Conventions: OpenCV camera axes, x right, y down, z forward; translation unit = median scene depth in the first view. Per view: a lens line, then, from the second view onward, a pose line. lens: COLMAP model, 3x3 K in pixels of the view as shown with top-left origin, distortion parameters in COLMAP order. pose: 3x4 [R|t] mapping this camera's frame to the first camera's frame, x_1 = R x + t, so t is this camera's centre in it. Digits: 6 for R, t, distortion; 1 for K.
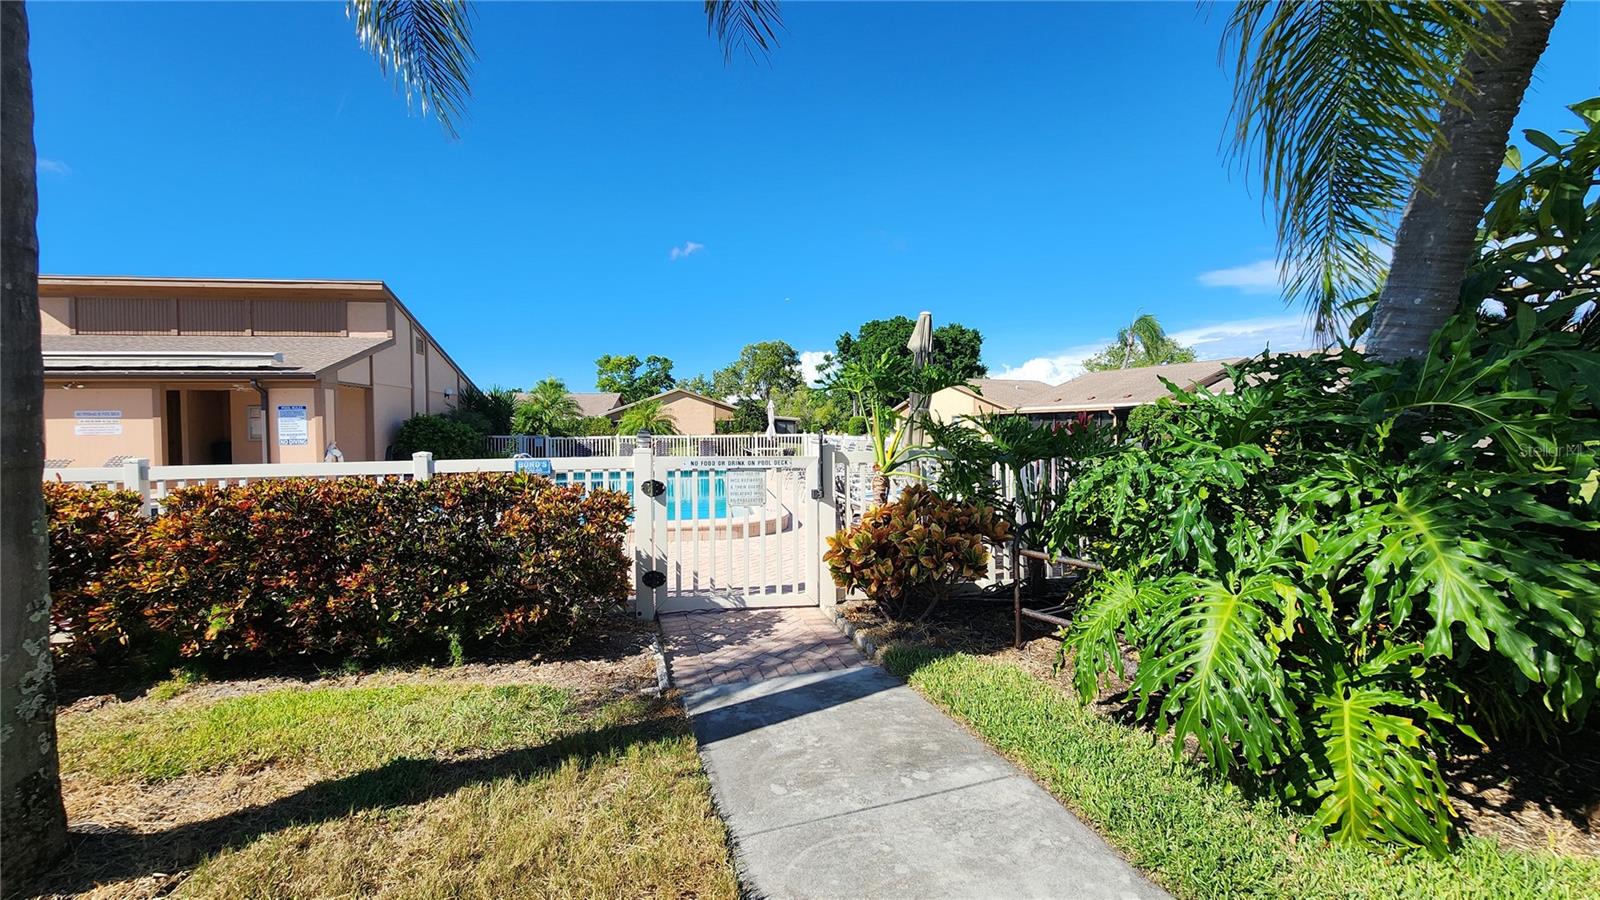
lens RADIAL K [[657.0, 0, 805.9], [0, 657.0, 442.2], [0, 0, 1]] dist [-0.000039, 0.000979]
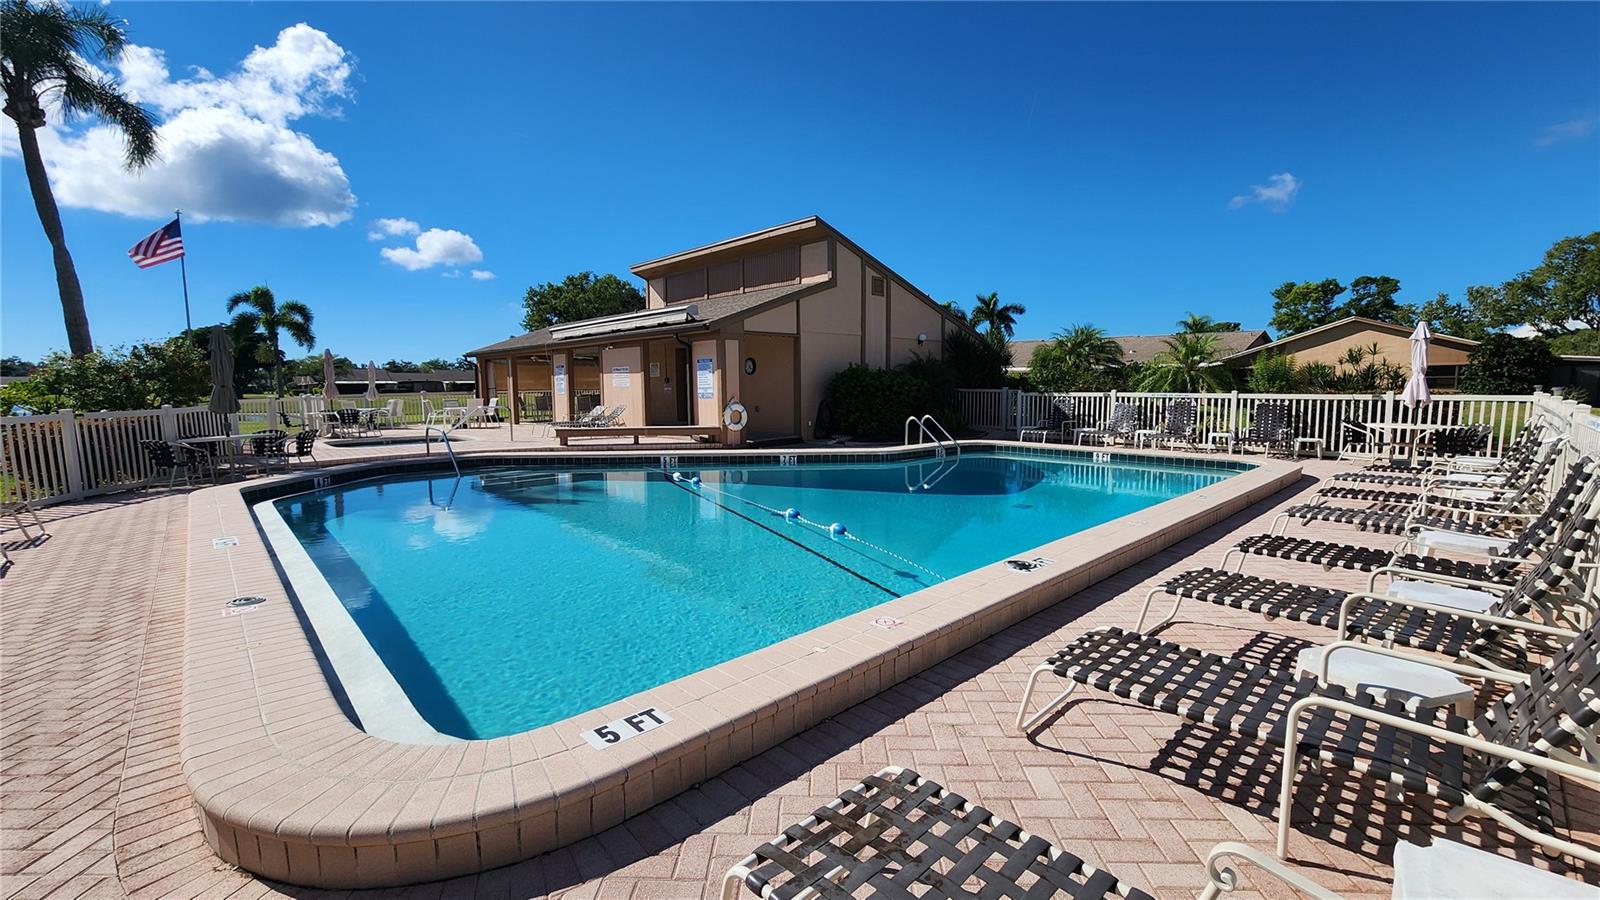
lens RADIAL K [[659.7, 0, 804.6], [0, 659.7, 446.4], [0, 0, 1]] dist [0.002559, 0.000358]
pose [[0.583521, 0.084642, -0.807675, 0.097546], [-0.015509, 0.995534, 0.093124, -0.016447], [0.811950, -0.041813, 0.582228, 0.466169]]
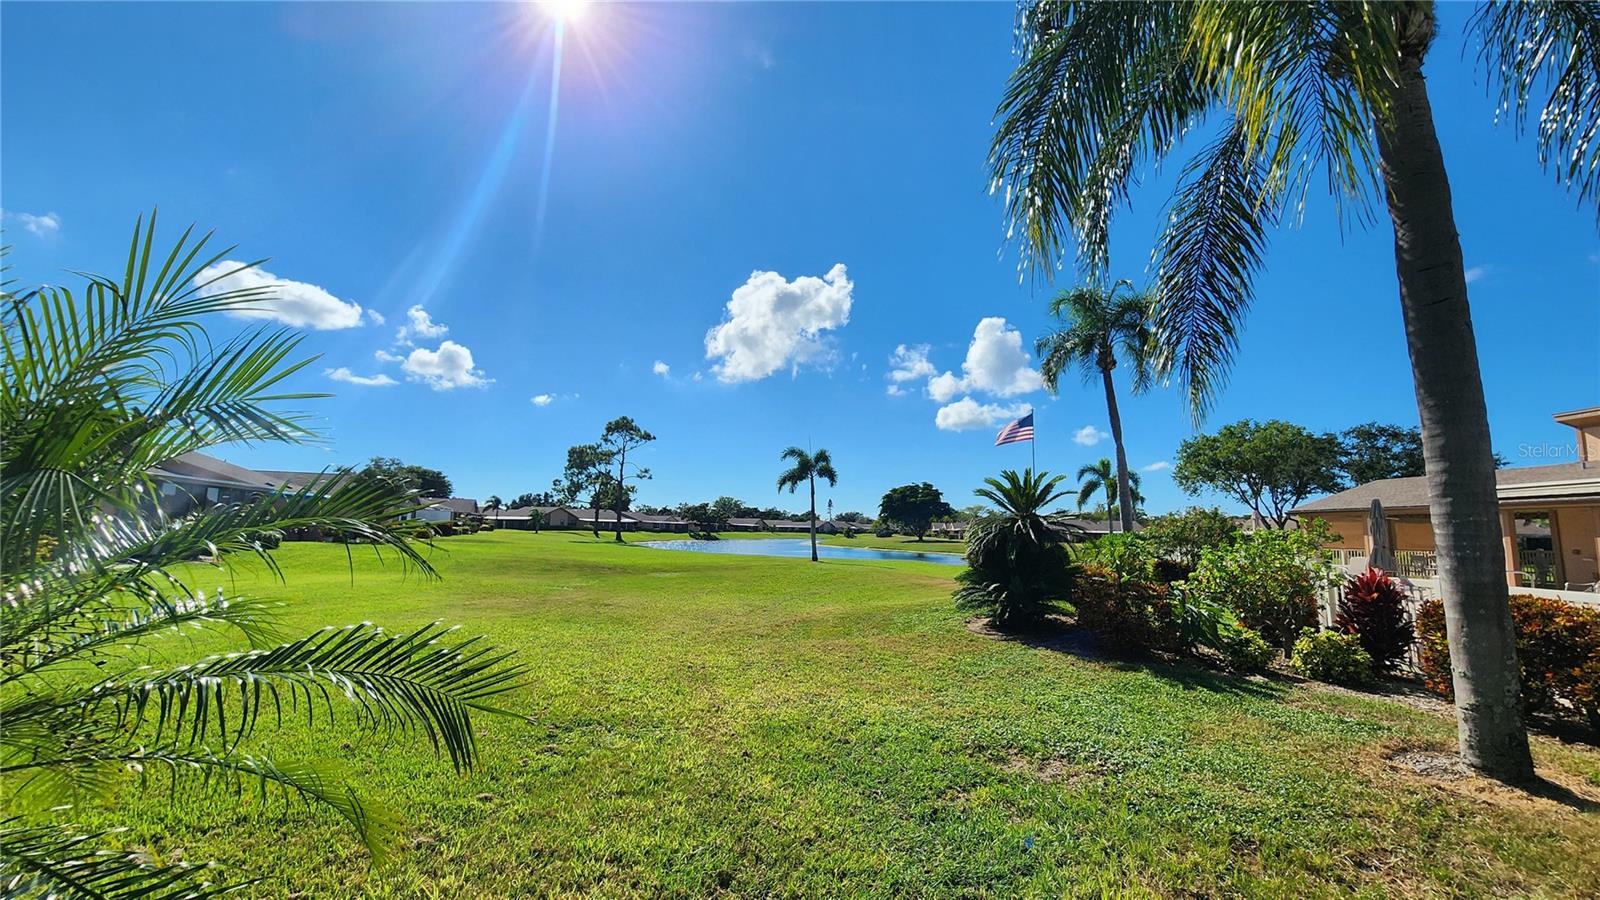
lens RADIAL K [[660.3, 0, 808.3], [0, 660.3, 442.4], [0, 0, 1]] dist [-0.003789, 0.000890]
pose [[-0.181205, -0.120795, -0.975999, 0.170163], [-0.035687, 0.992582, -0.116221, -0.014896], [0.982798, 0.013771, -0.184171, -0.106701]]
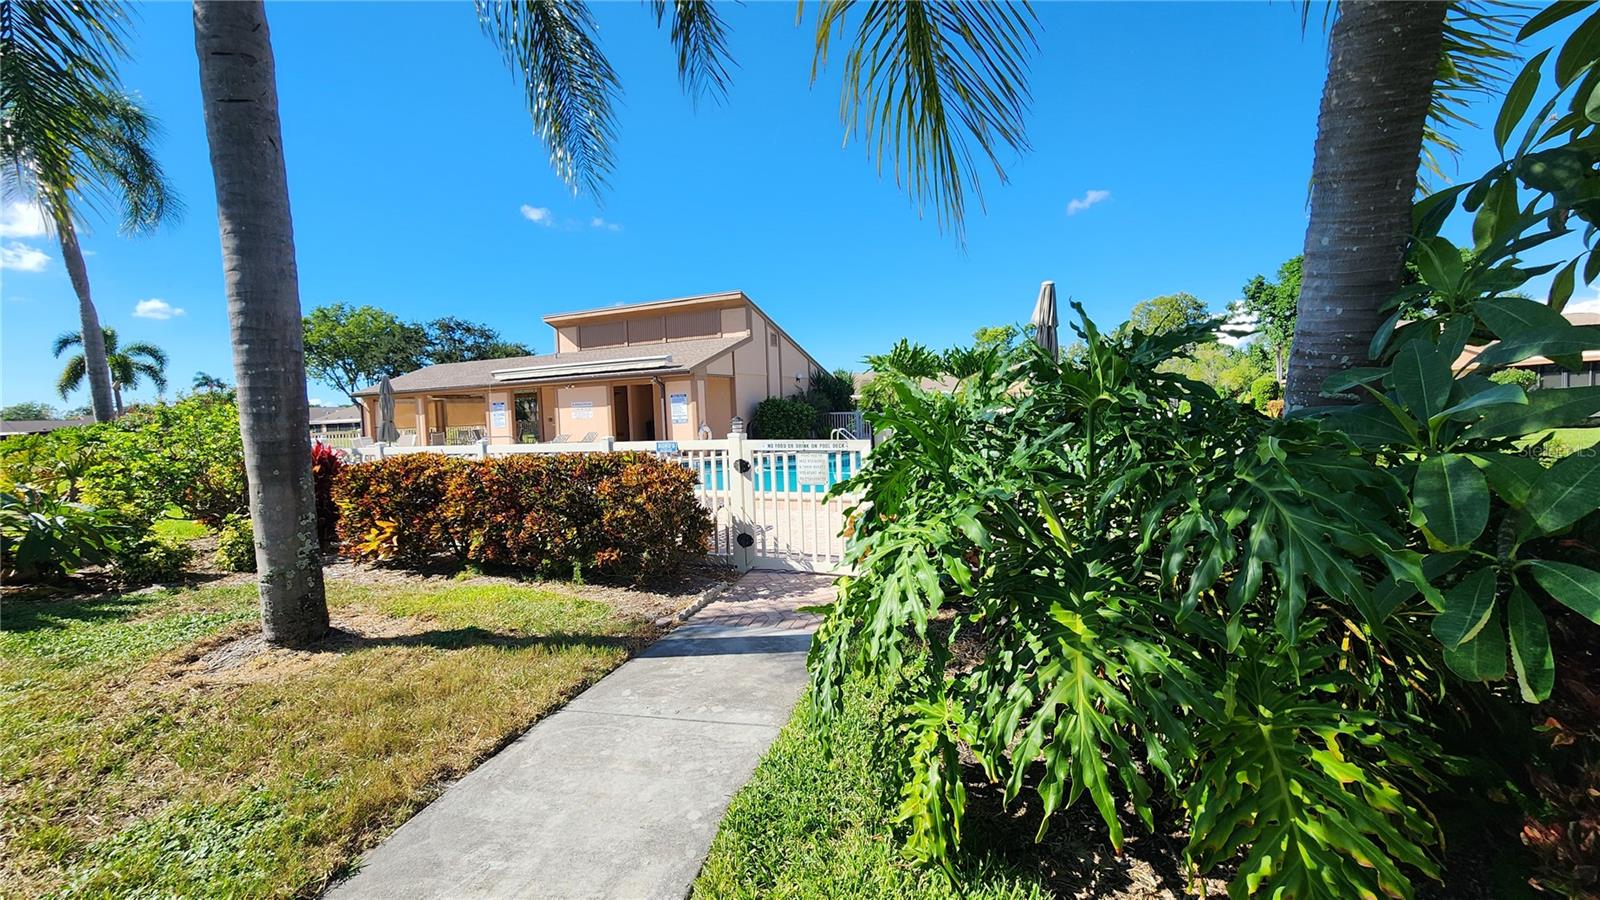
lens RADIAL K [[660.3, 0, 808.3], [0, 660.3, 442.4], [0, 0, 1]] dist [-0.003789, 0.000890]
pose [[0.840089, 0.006977, -0.542403, 0.144991], [0.017021, 0.999086, 0.039213, -0.005164], [0.542181, -0.042175, 0.839203, 0.011212]]
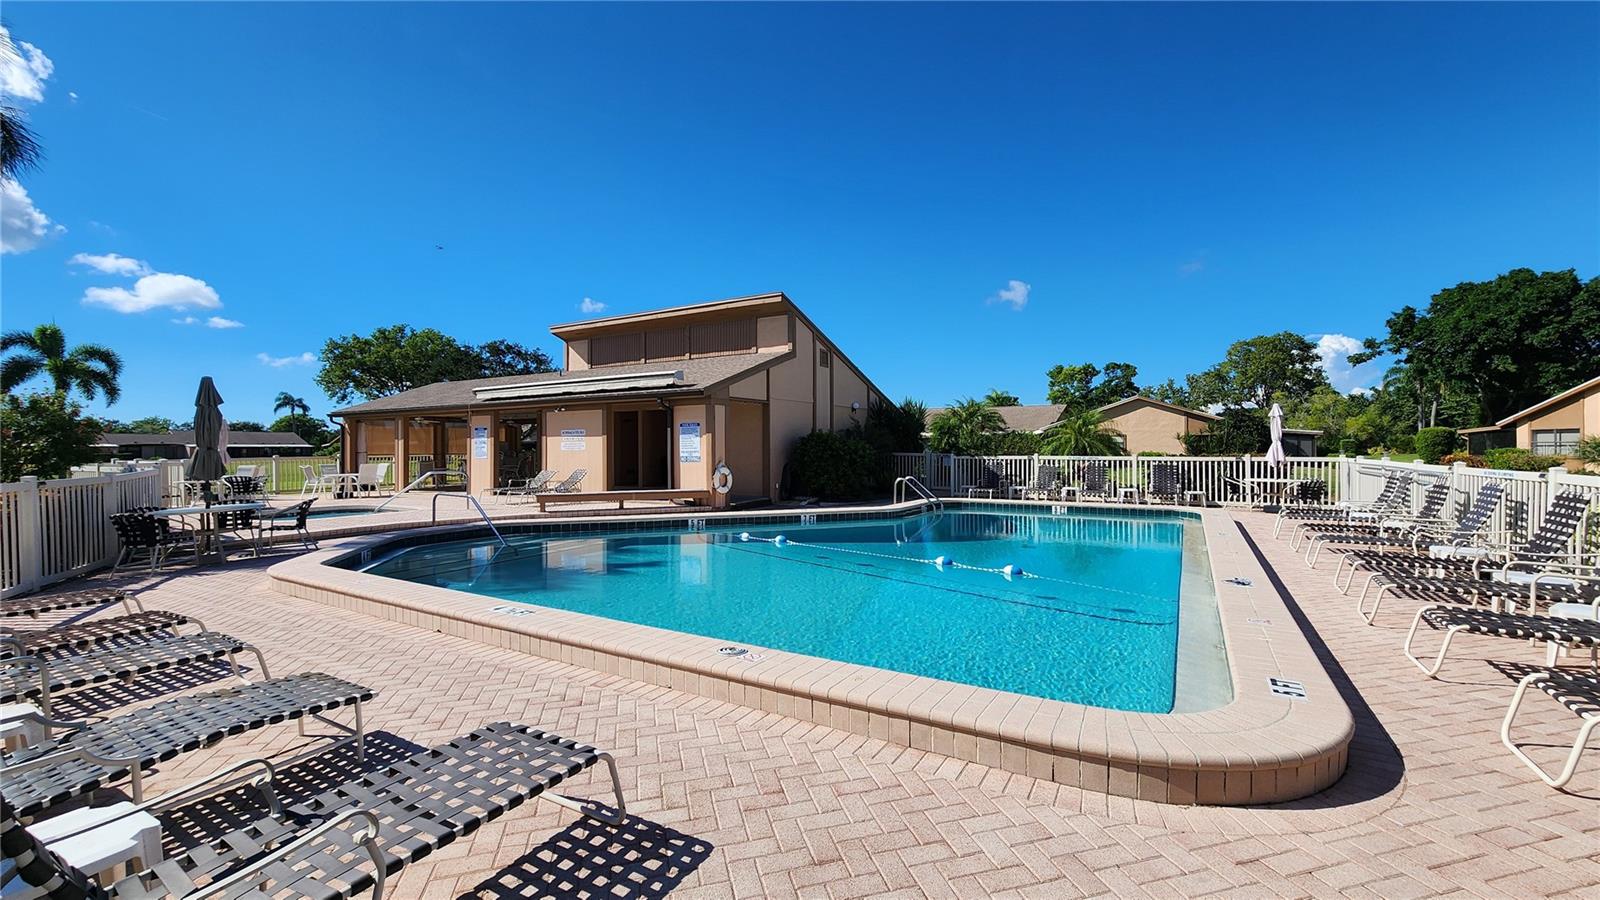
lens RADIAL K [[660.3, 0, 808.3], [0, 660.3, 442.4], [0, 0, 1]] dist [-0.003789, 0.000890]
pose [[0.786682, 0.003373, -0.617350, -0.019258], [-0.016539, 0.999741, -0.015613, -0.011367], [0.617137, 0.022493, 0.786534, 0.279081]]
